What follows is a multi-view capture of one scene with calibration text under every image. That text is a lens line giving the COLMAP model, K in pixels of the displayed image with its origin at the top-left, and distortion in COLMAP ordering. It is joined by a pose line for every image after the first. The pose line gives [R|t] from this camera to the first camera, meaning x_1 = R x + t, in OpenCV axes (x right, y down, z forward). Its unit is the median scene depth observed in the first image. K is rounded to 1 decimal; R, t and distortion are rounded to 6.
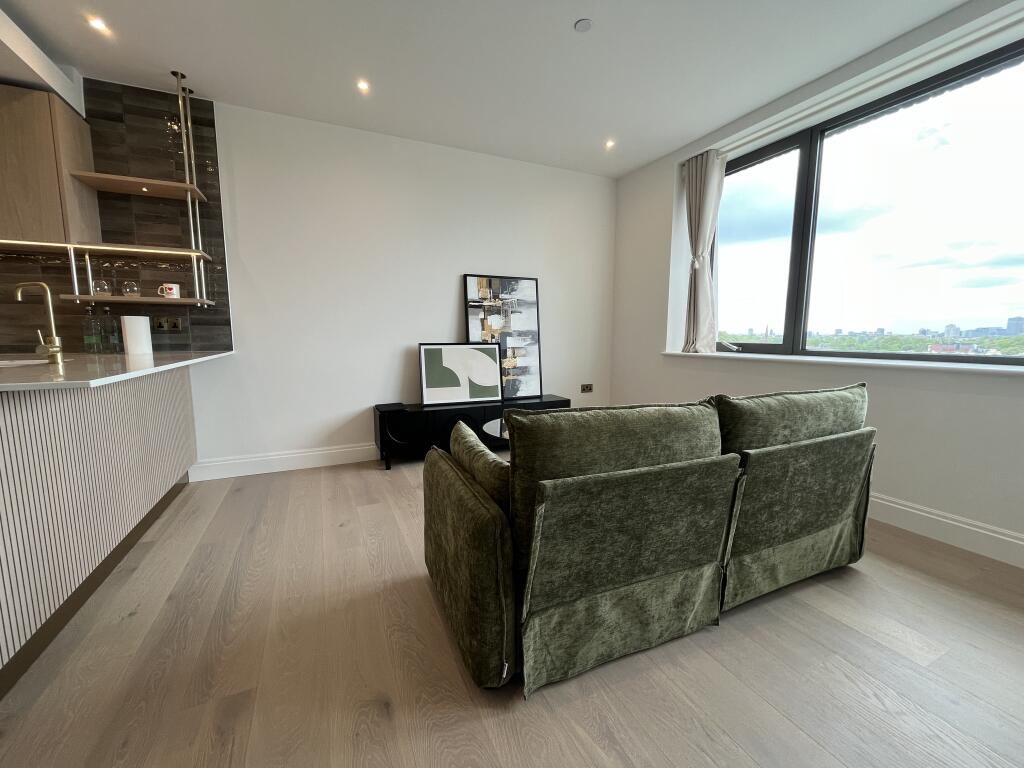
lens RADIAL K [[413.3, 0, 511.7], [0, 413.3, 383.5], [0, 0, 1]] dist [-0.002590, -0.000243]
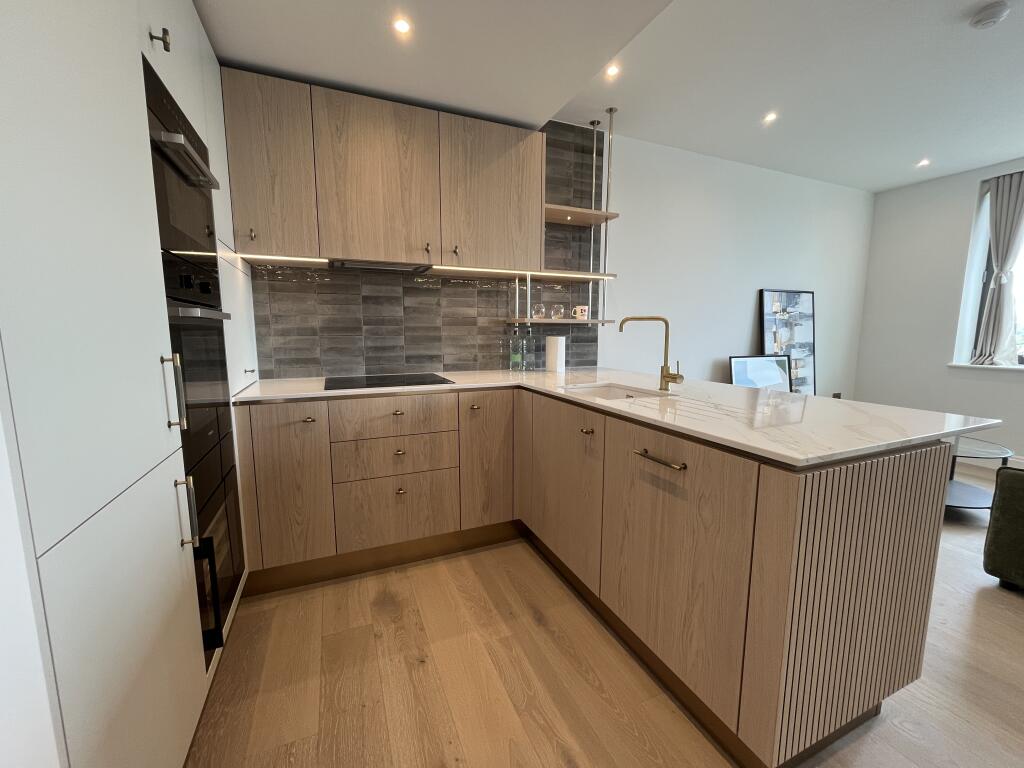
lens RADIAL K [[413.3, 0, 510.4], [0, 413.3, 386.0], [0, 0, 1]] dist [-0.002590, -0.000243]
pose [[0.999552, 0.001594, -0.029878, -0.703880], [-0.001205, 0.999914, 0.013047, -0.033275], [0.029896, -0.013005, 0.999468, -0.059062]]
